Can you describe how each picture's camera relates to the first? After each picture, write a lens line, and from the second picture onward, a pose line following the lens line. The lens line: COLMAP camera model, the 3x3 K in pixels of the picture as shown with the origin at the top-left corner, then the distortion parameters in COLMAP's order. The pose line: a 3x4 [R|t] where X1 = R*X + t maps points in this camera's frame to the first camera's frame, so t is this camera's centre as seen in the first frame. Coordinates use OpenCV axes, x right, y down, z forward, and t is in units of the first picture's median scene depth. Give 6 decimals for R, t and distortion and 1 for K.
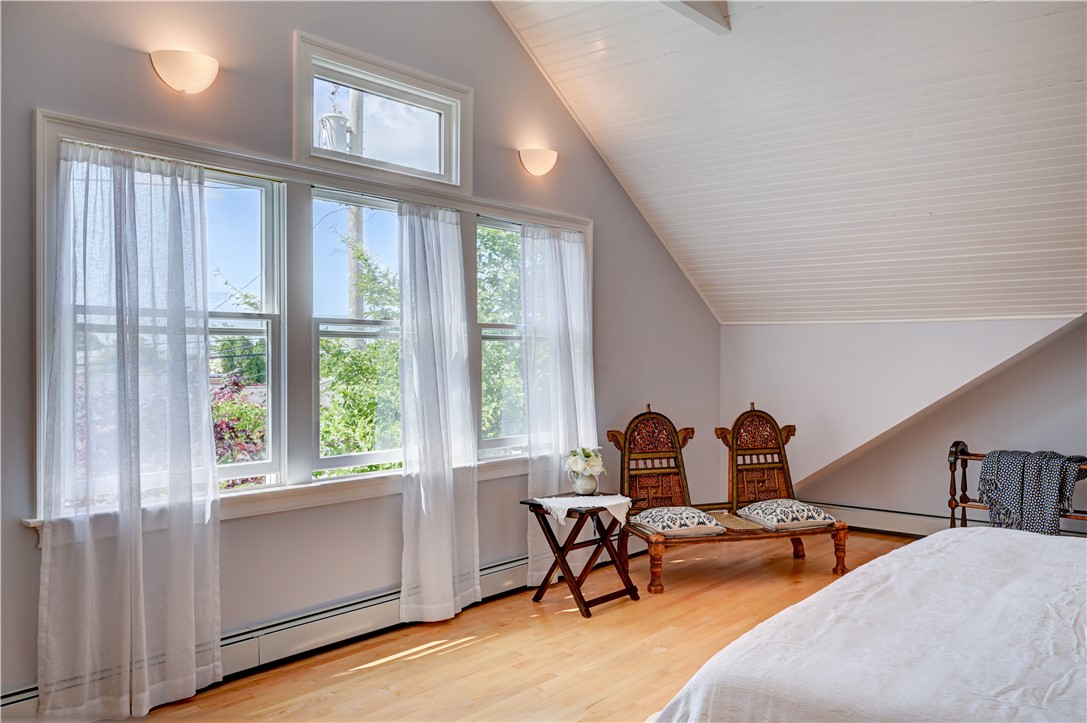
lens RADIAL K [[847.2, 0, 543.5], [0, 847.2, 361.5], [0, 0, 1]] dist [0.000397, -0.000159]
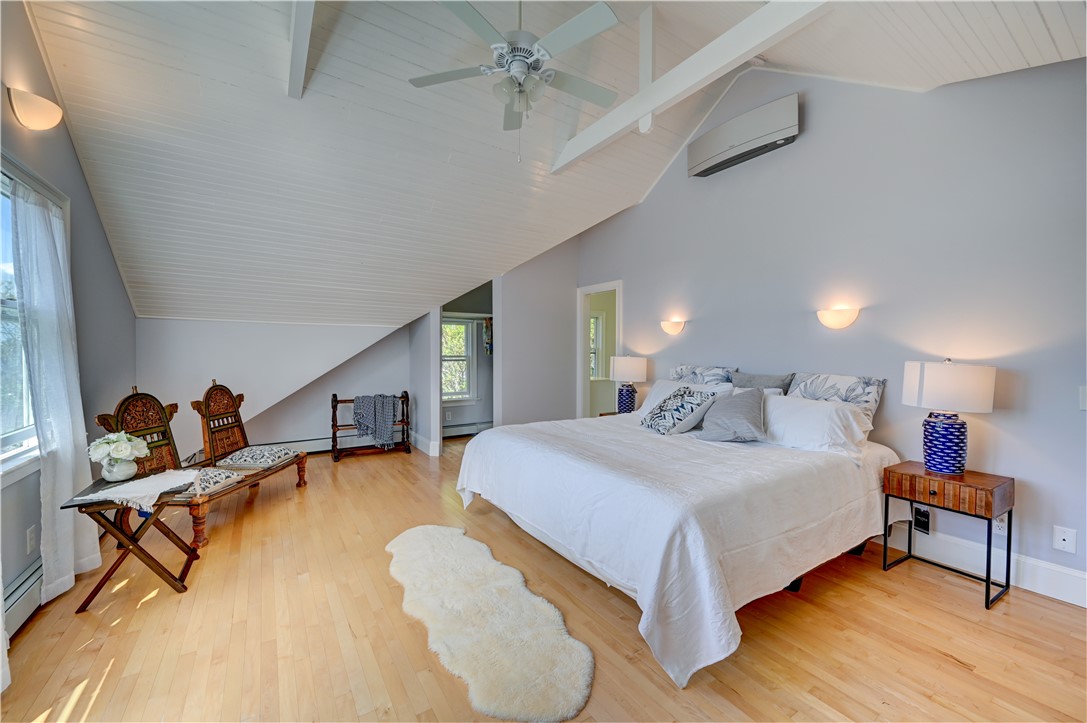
lens RADIAL K [[430.8, 0, 543.5], [0, 430.8, 361.5], [0, 0, 1]] dist [-0.001157, -0.000167]
pose [[0.276155, -0.022139, 0.960858, -0.261624], [0.001730, 0.999744, 0.022538, 0.007197], [-0.961112, -0.004562, 0.276123, 0.345355]]
